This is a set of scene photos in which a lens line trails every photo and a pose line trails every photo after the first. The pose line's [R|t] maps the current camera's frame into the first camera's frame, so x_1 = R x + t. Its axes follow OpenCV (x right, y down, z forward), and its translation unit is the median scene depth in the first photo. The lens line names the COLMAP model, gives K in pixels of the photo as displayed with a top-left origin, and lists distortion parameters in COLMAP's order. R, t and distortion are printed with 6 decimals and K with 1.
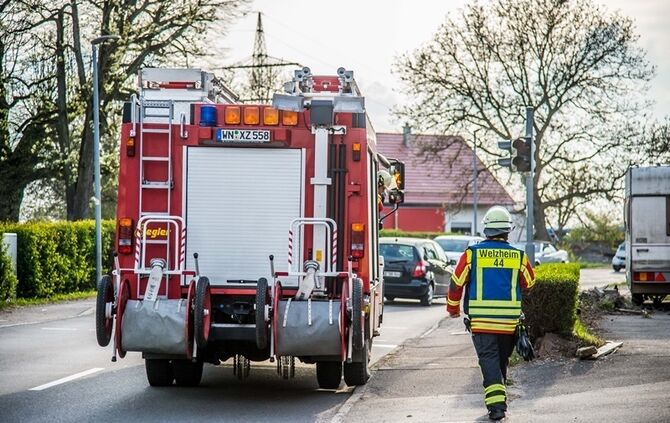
lens RADIAL K [[1939.0, 0, 334.2], [0, 1939.0, 215.3], [0, 0, 1]] dist [0.649361, 0.000000]
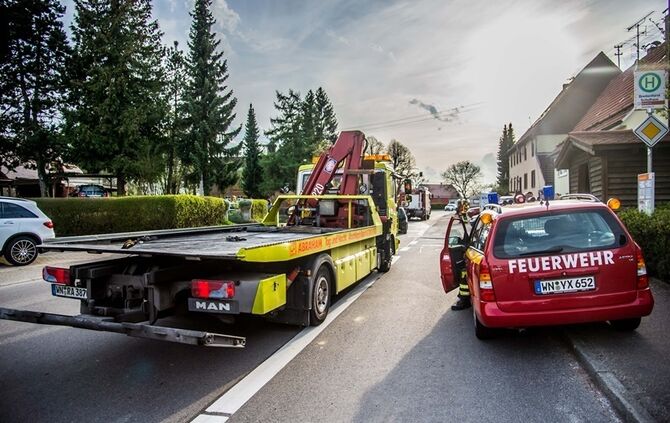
lens RADIAL K [[459.5, 0, 336.0], [0, 459.5, 213.6], [0, 0, 1]] dist [-0.102632, 0.041618]
pose [[0.982378, -0.012259, -0.186500, -0.021944], [0.017817, 0.999445, 0.028157, -0.005111], [0.186052, -0.030984, 0.982051, -0.409338]]
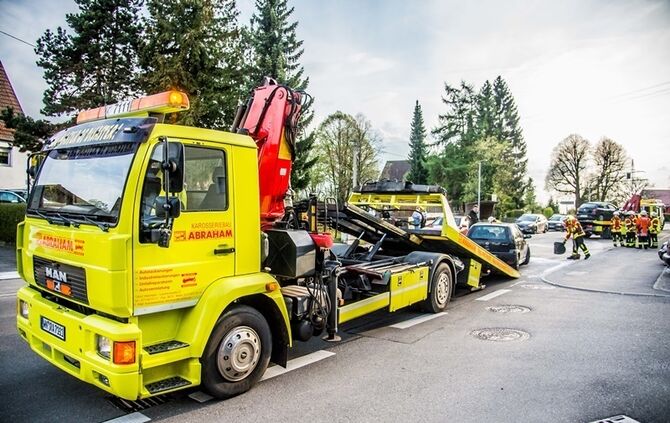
lens RADIAL K [[459.5, 0, 326.0], [0, 459.5, 224.9], [0, 0, 1]] dist [-0.102632, 0.041618]
pose [[0.801085, 0.019027, -0.598248, 0.002574], [0.003456, 0.999331, 0.036412, -0.005924], [0.598541, -0.031237, 0.800483, -0.329340]]
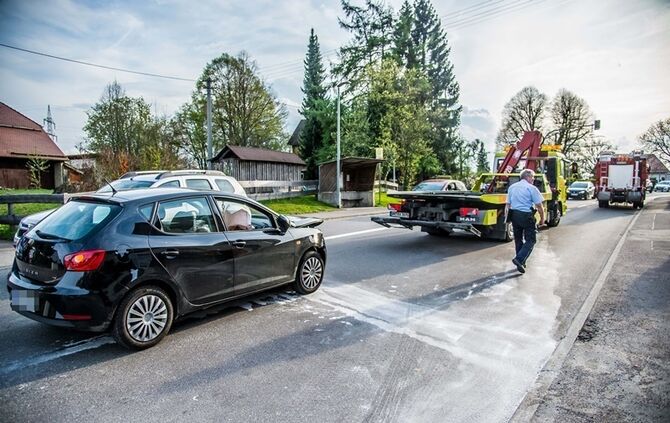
lens RADIAL K [[459.5, 0, 310.9], [0, 459.5, 228.7], [0, 0, 1]] dist [-0.102632, 0.041618]
pose [[0.829459, 0.041000, -0.557061, -0.014531], [0.022125, 0.994108, 0.106110, -0.001884], [0.558129, -0.100339, 0.823665, -0.133823]]
